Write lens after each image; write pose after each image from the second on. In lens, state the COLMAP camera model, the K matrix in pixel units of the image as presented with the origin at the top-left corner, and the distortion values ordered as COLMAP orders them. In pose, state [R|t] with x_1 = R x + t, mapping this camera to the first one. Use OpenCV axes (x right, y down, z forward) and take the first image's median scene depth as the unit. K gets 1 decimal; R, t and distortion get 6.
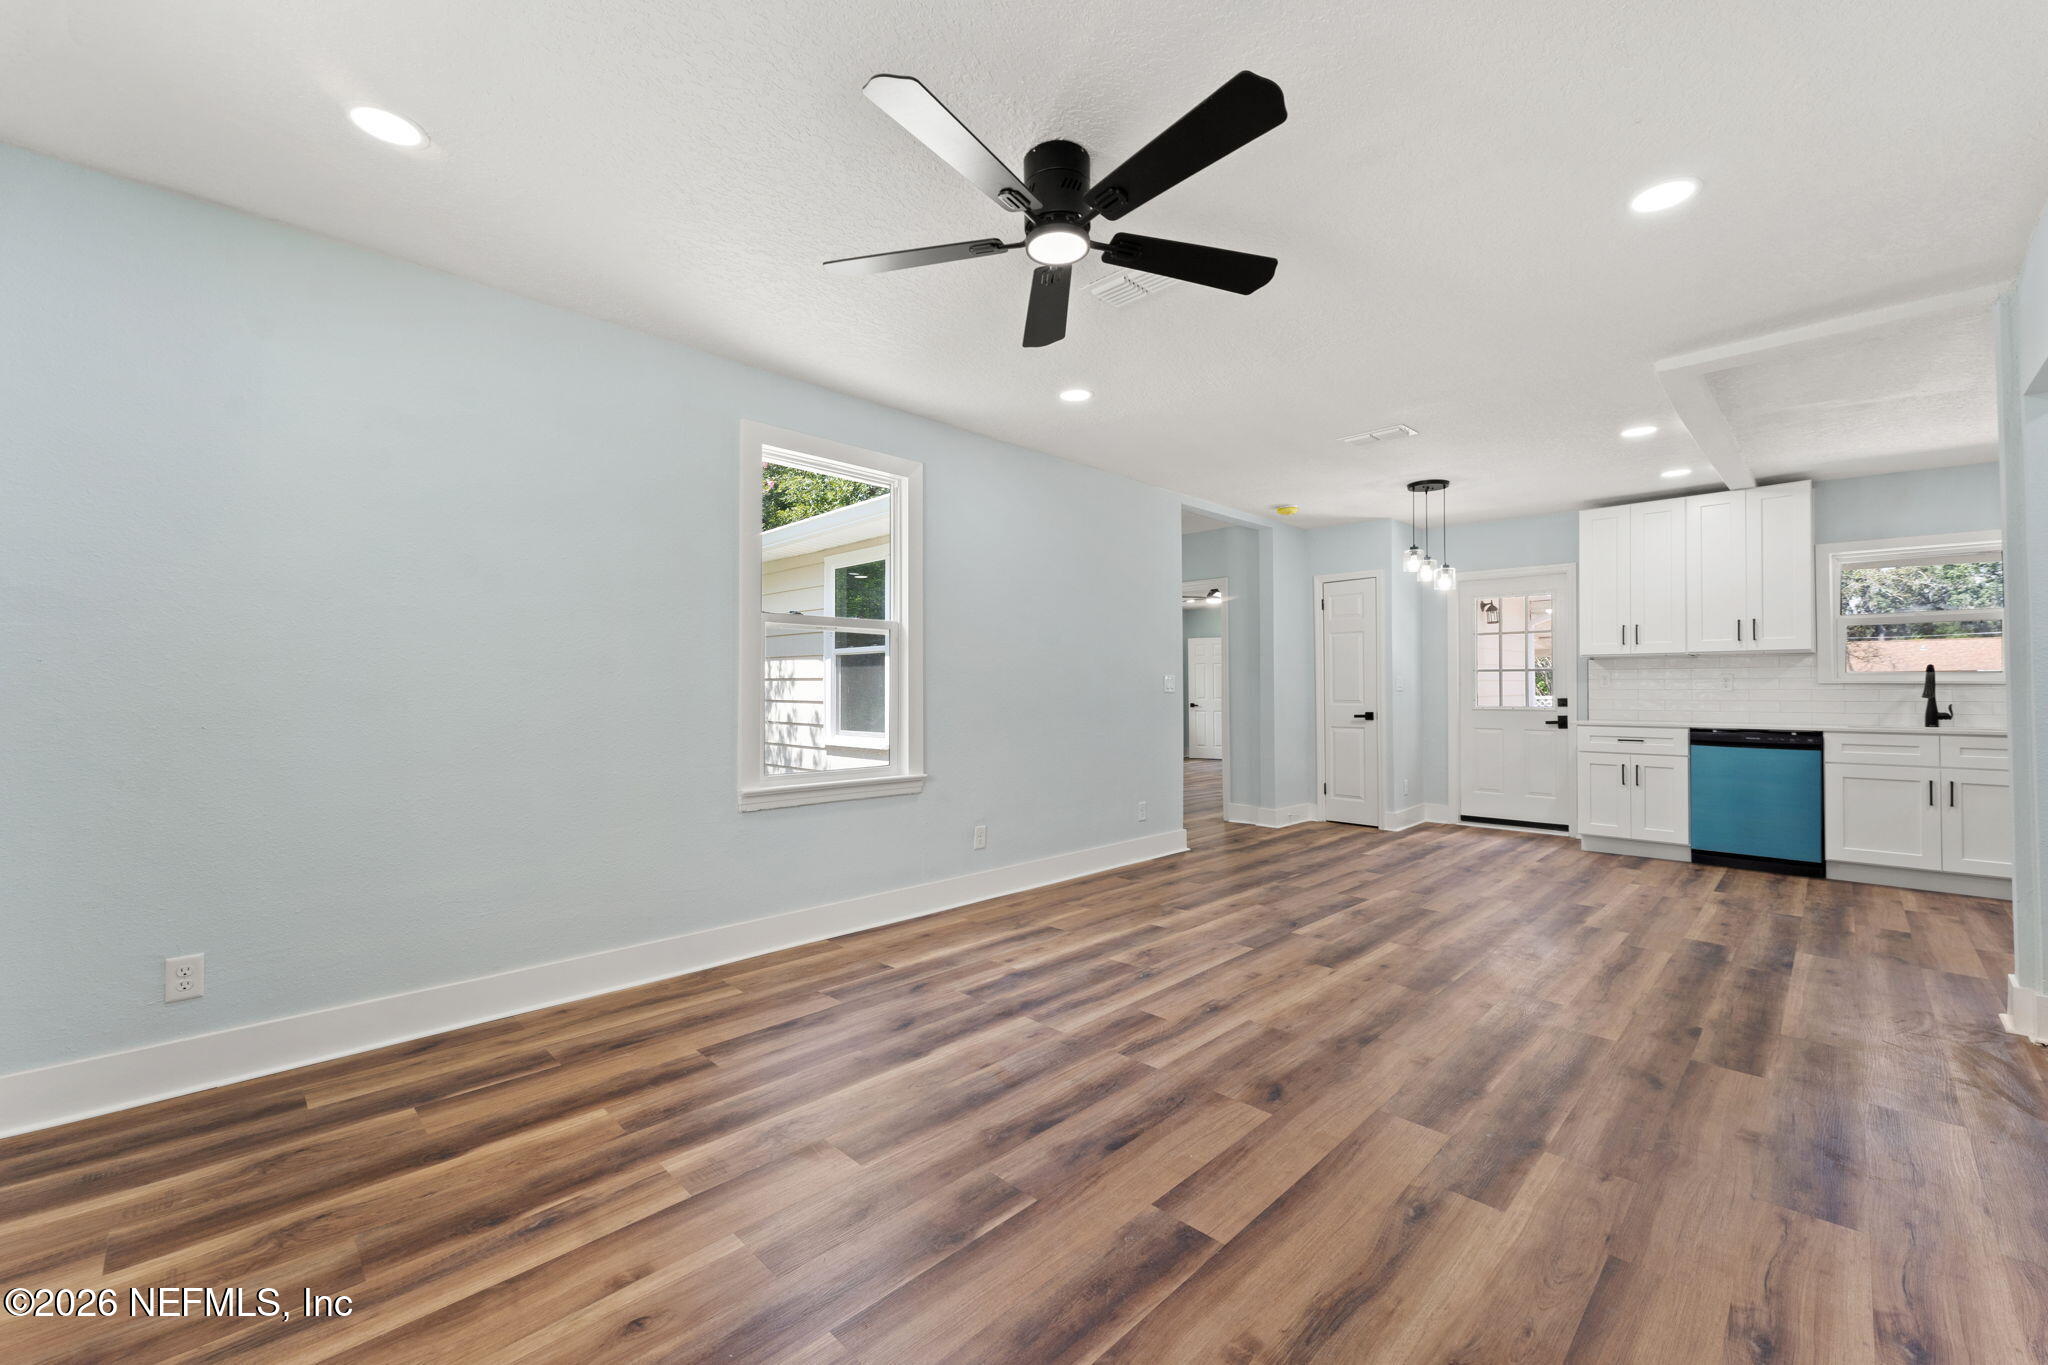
lens RADIAL K [[821.5, 0, 1022.5], [0, 821.5, 676.9], [0, 0, 1]] dist [0.001940, 0.000001]
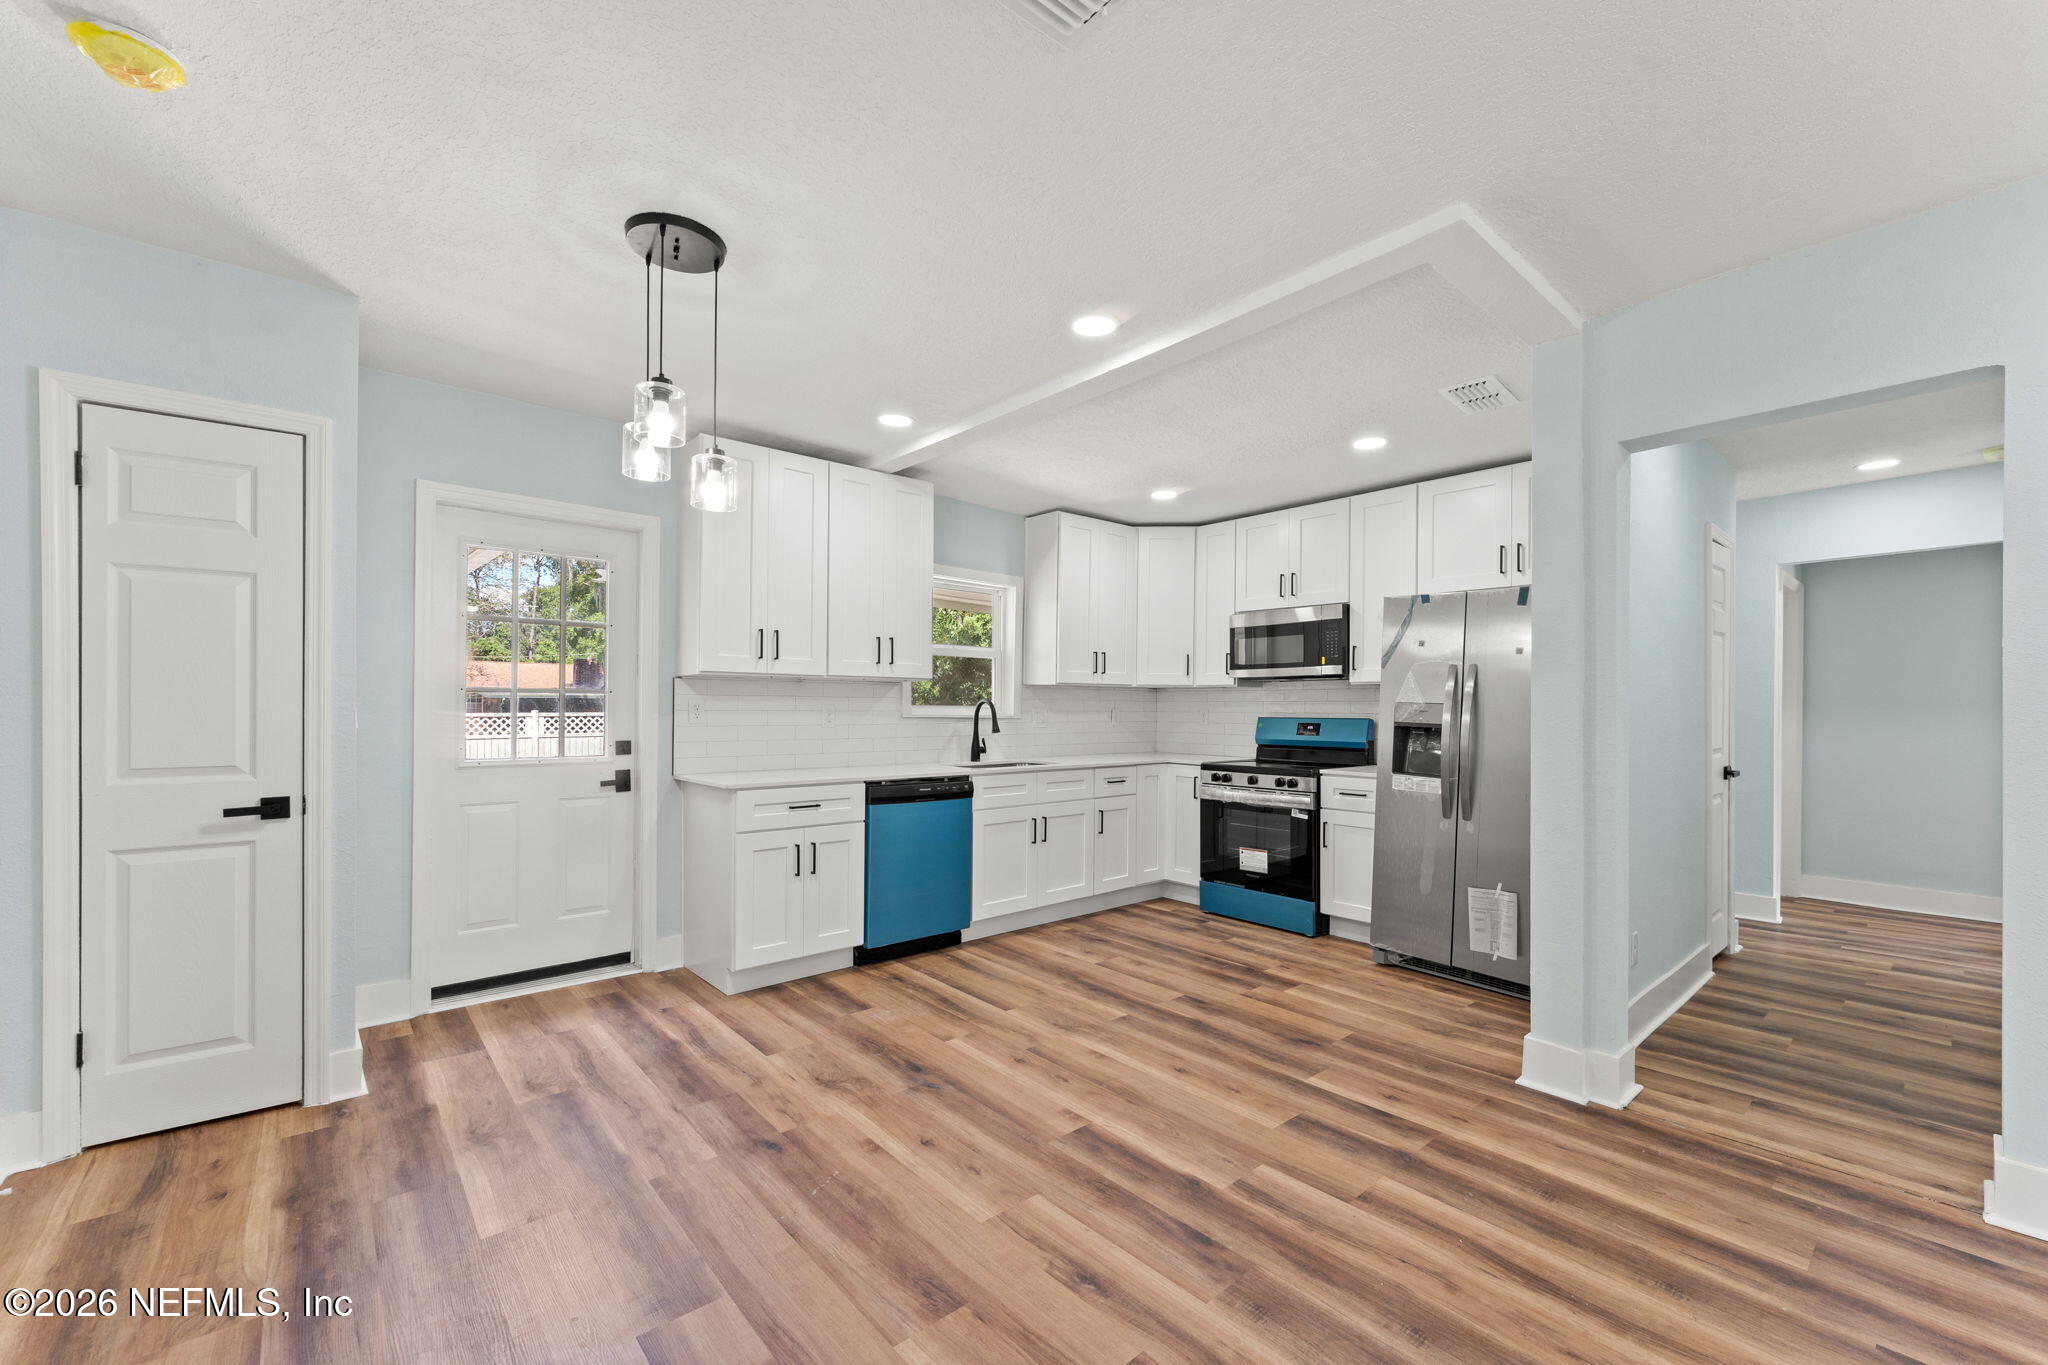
lens RADIAL K [[825.8, 0, 1027.9], [0, 825.8, 705.8], [0, 0, 1]] dist [0.001102, -0.000165]
pose [[0.070872, 0.001434, 0.997484, 0.136516], [-0.023755, 0.999718, 0.000251, -0.010587], [-0.997202, -0.023713, 0.070886, 1.109791]]
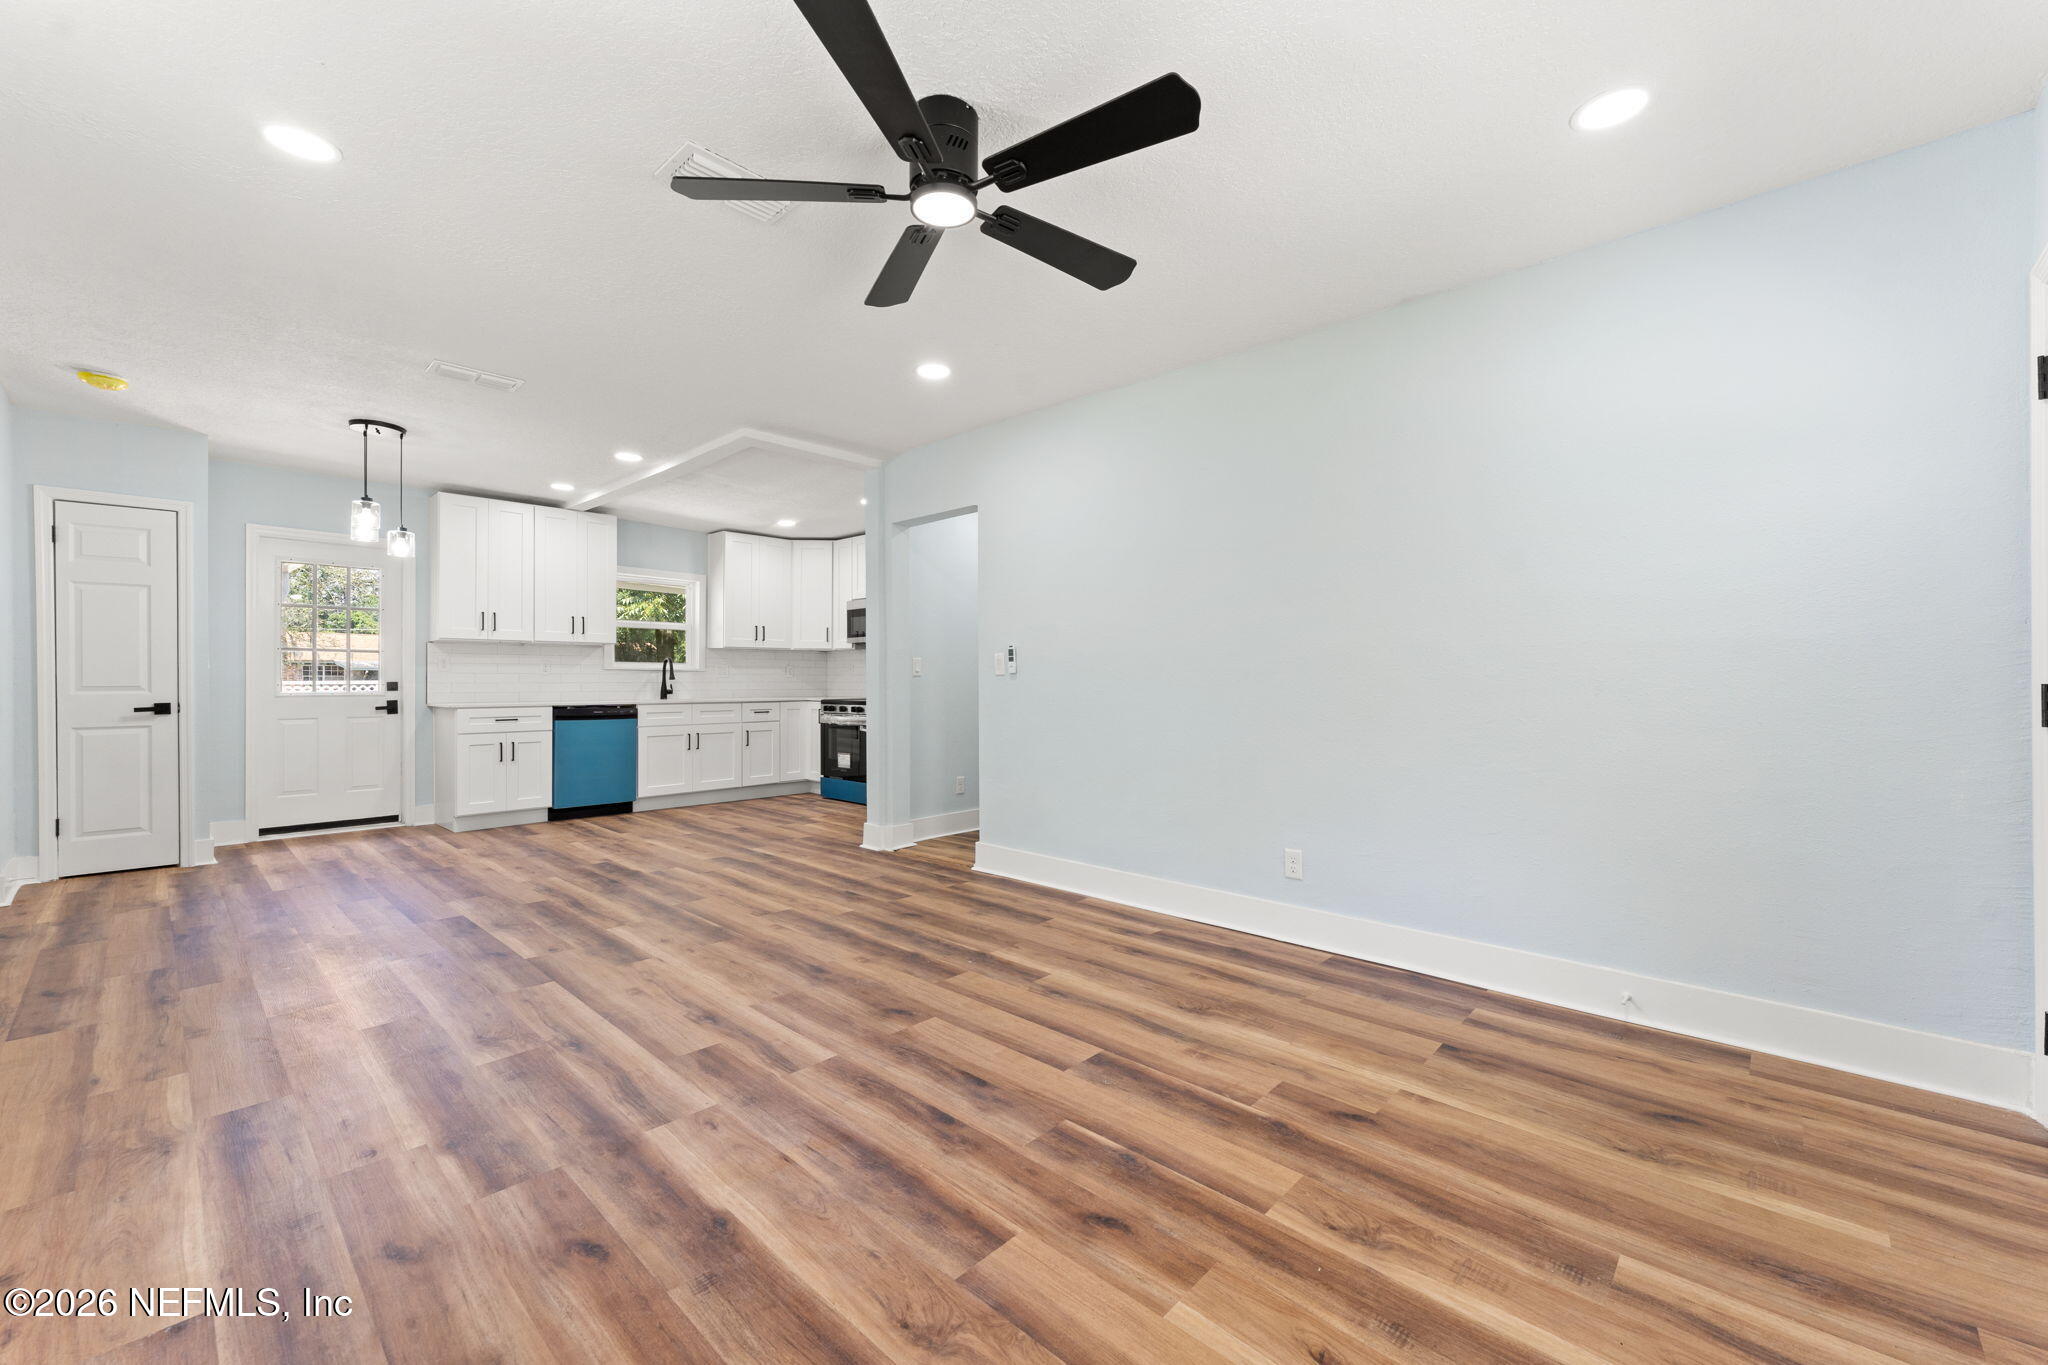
lens RADIAL K [[815.7, 0, 1022.5], [0, 815.7, 680.4], [0, 0, 1]] dist [-0.000367, 0.000034]
pose [[-0.033781, -0.001969, 0.999427, -0.505806], [-0.017641, 0.999843, 0.001373, 0.016772], [-0.999274, -0.017584, -0.033811, 0.513322]]
